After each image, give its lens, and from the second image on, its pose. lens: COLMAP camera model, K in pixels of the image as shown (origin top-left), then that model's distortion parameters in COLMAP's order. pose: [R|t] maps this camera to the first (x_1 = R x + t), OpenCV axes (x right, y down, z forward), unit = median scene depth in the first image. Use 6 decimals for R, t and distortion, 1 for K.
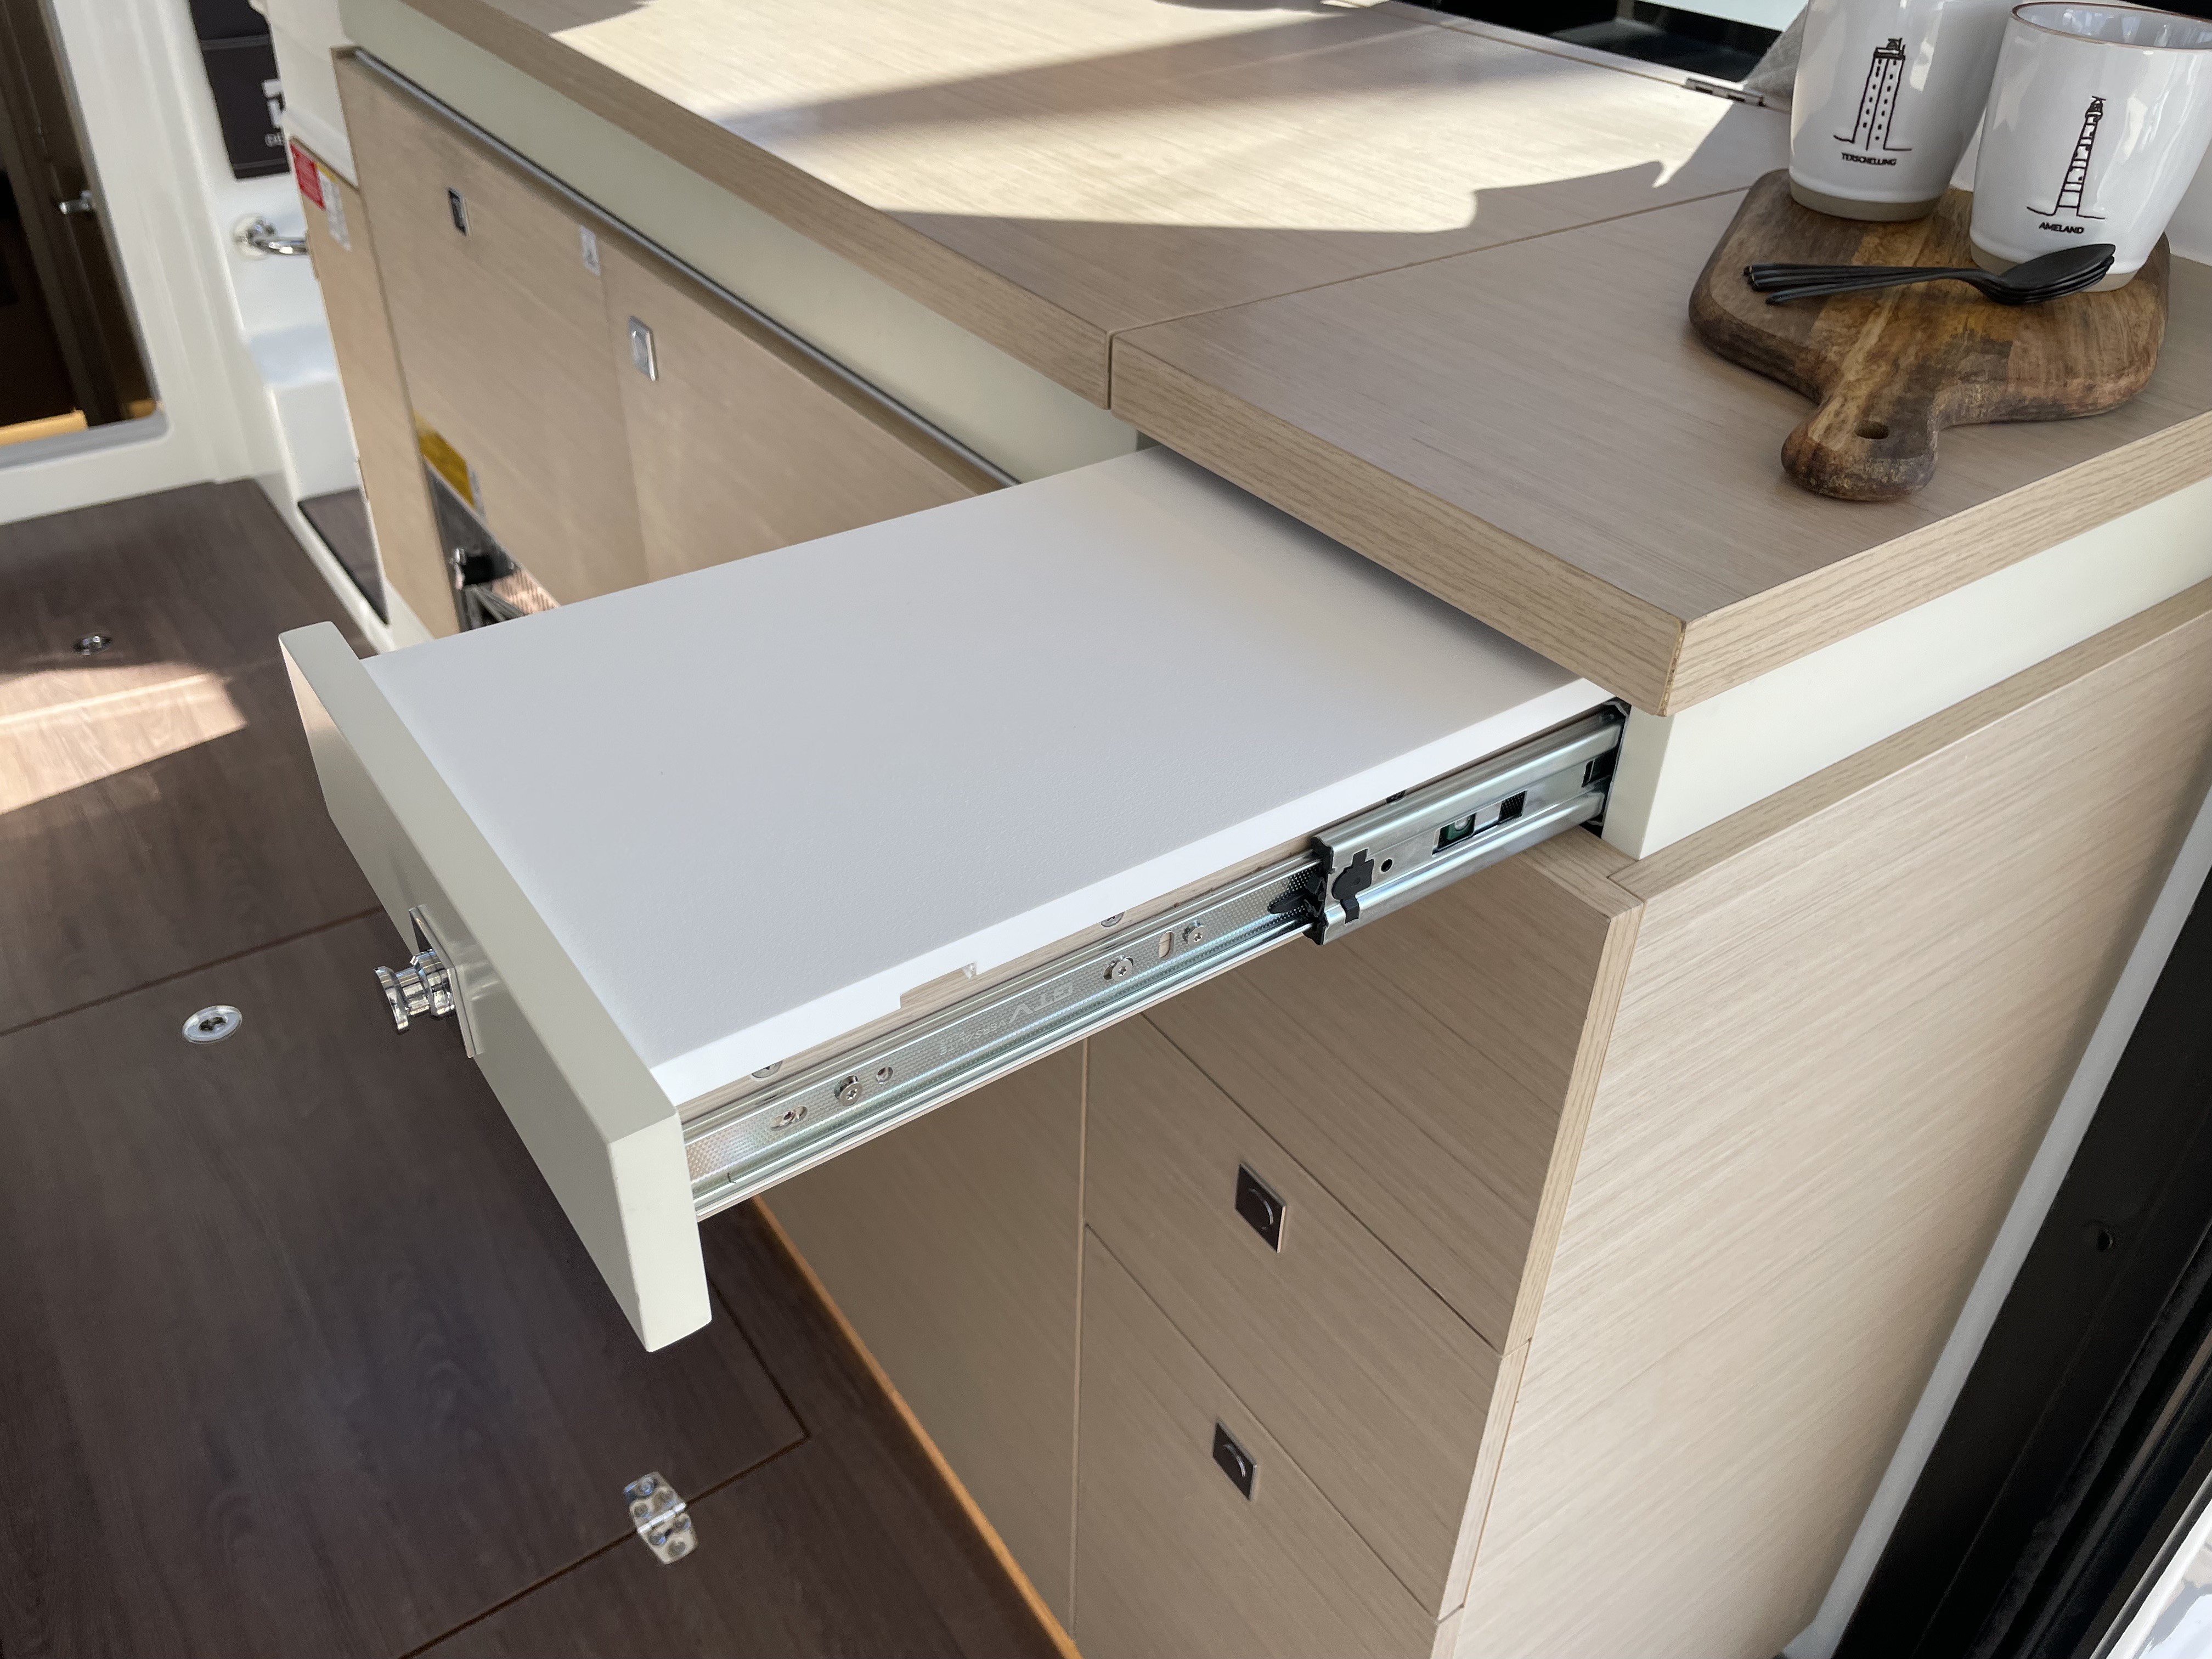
lens RADIAL K [[1717.5, 0, 1104.0], [0, 1717.5, 829.4], [0, 0, 1]] dist [0.080202, -0.105747]
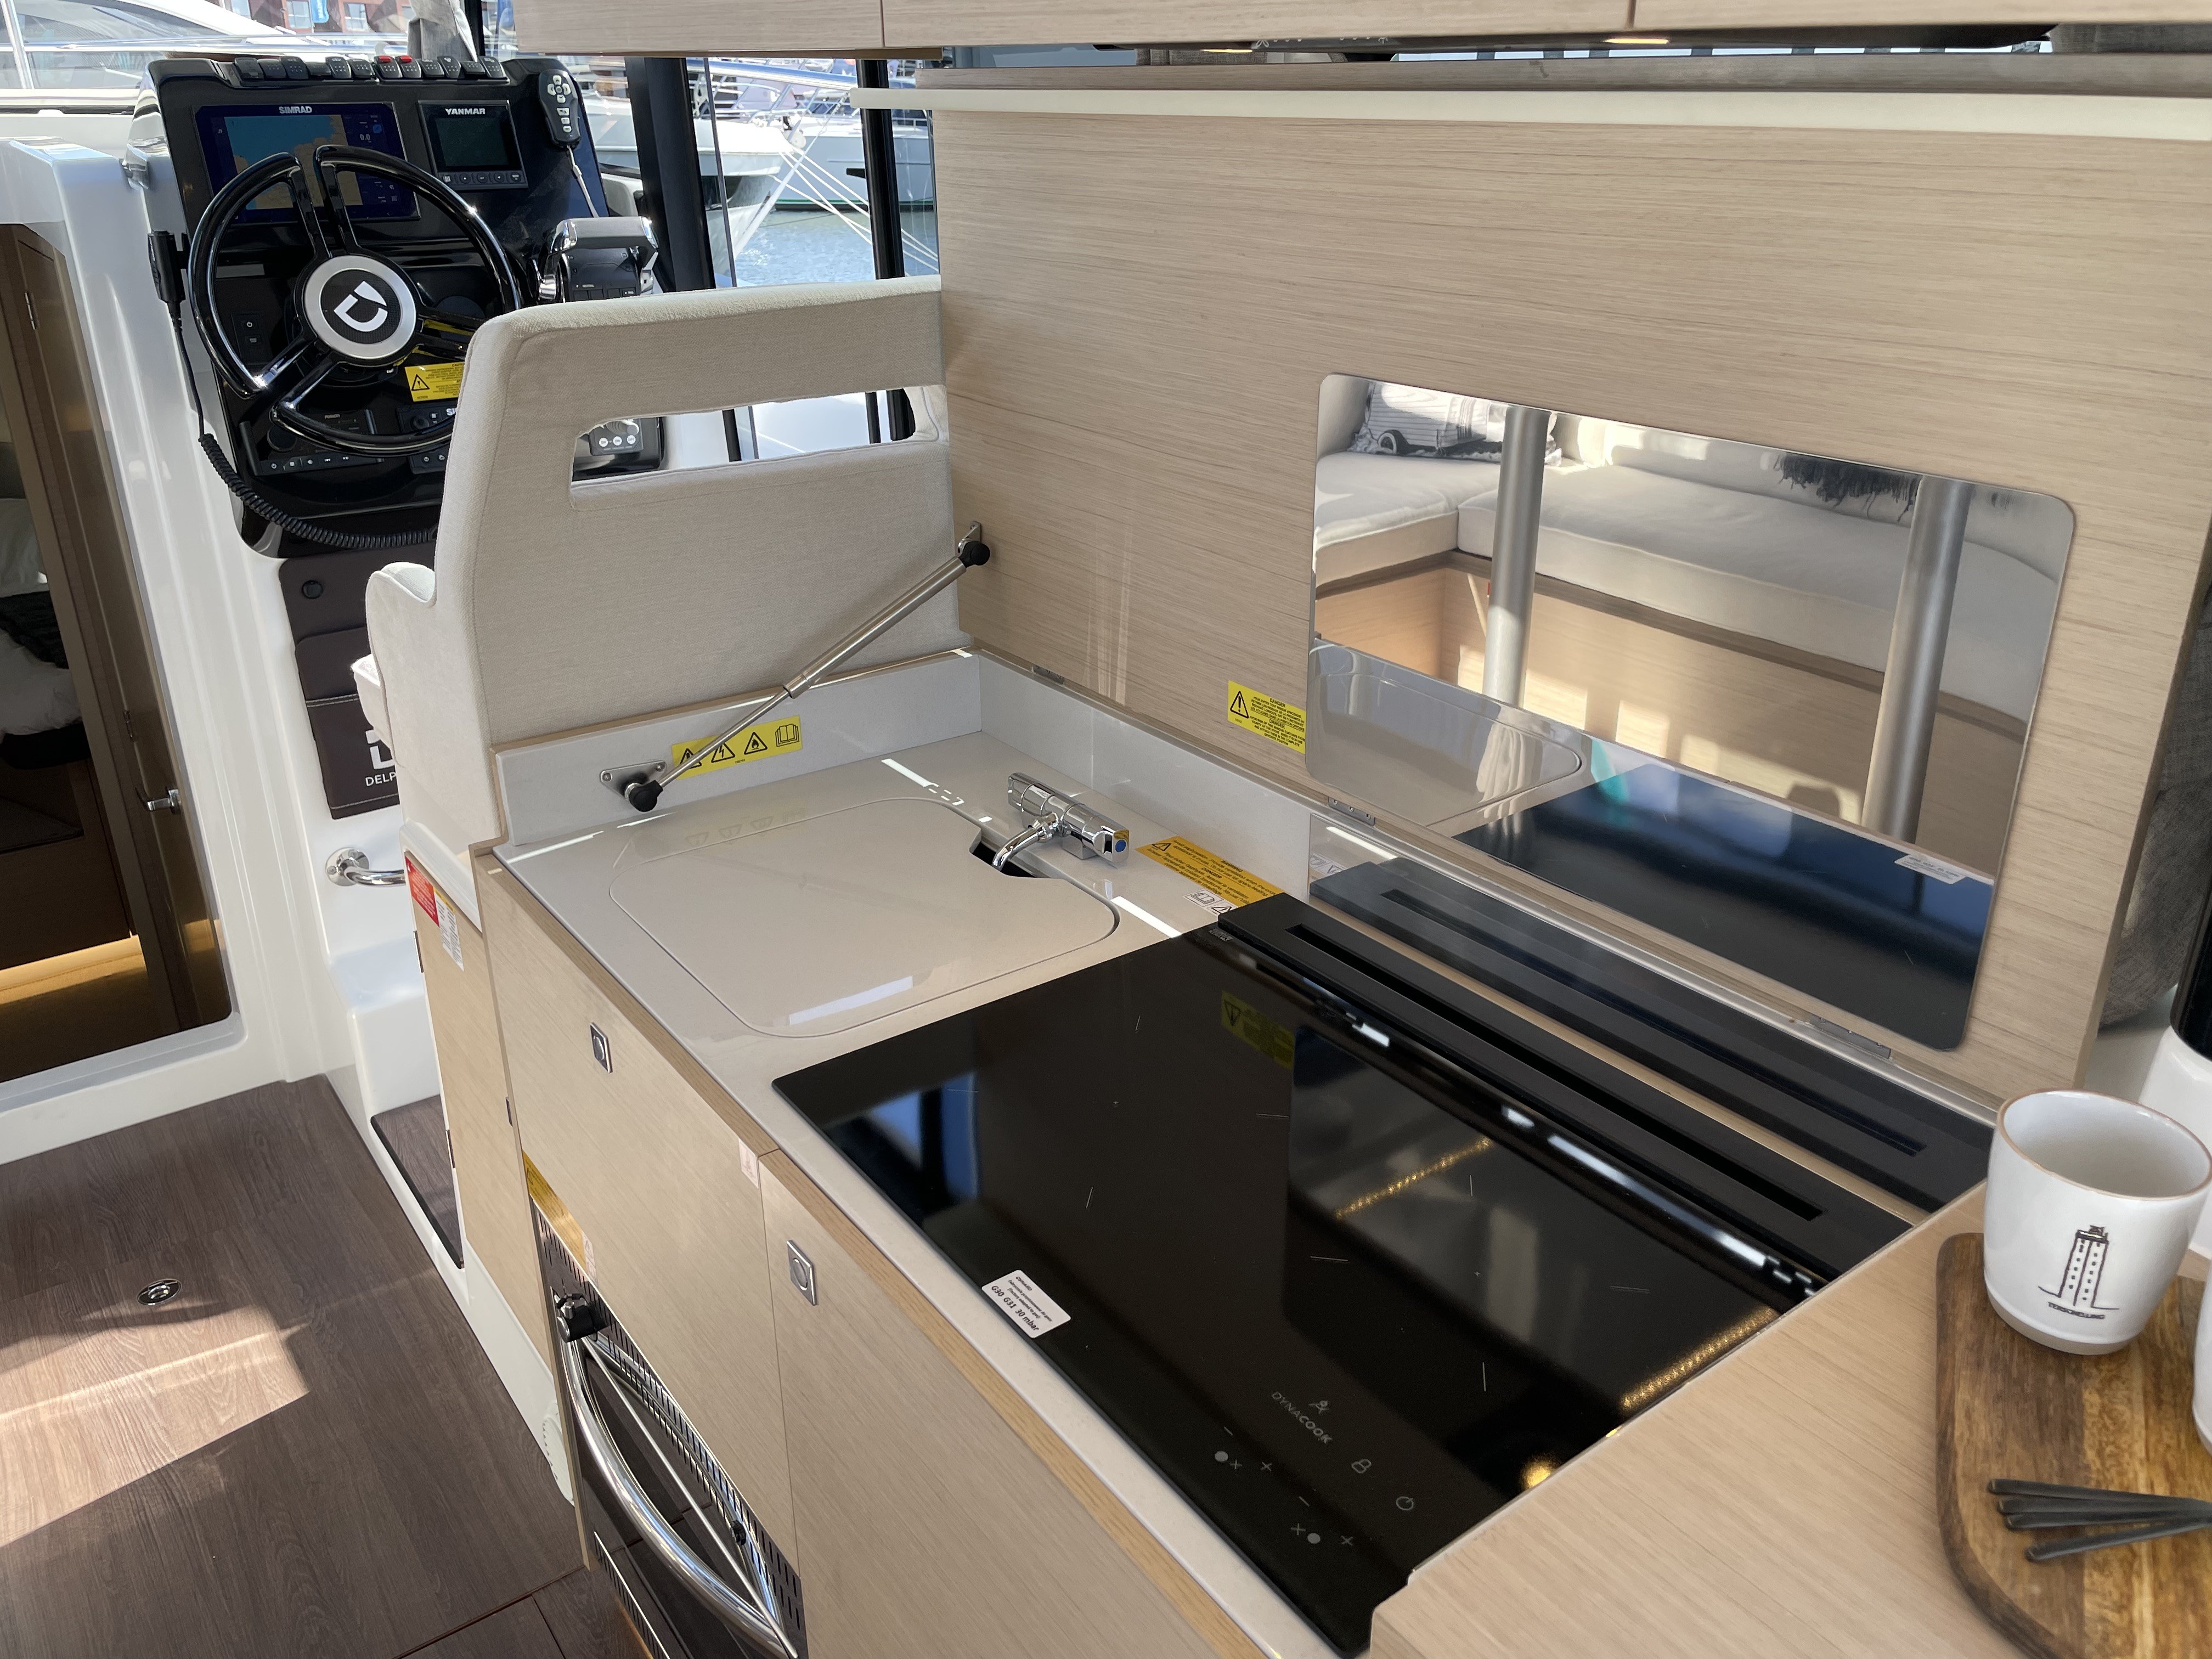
lens RADIAL K [[1717.5, 0, 1128.0], [0, 1717.5, 830.7], [0, 0, 1]] dist [0.080202, -0.105747]
pose [[0.999368, -0.034010, 0.010339, -0.037780], [0.035387, 0.979424, -0.198684, -0.154802], [-0.003369, 0.198925, 0.980009, -0.017151]]
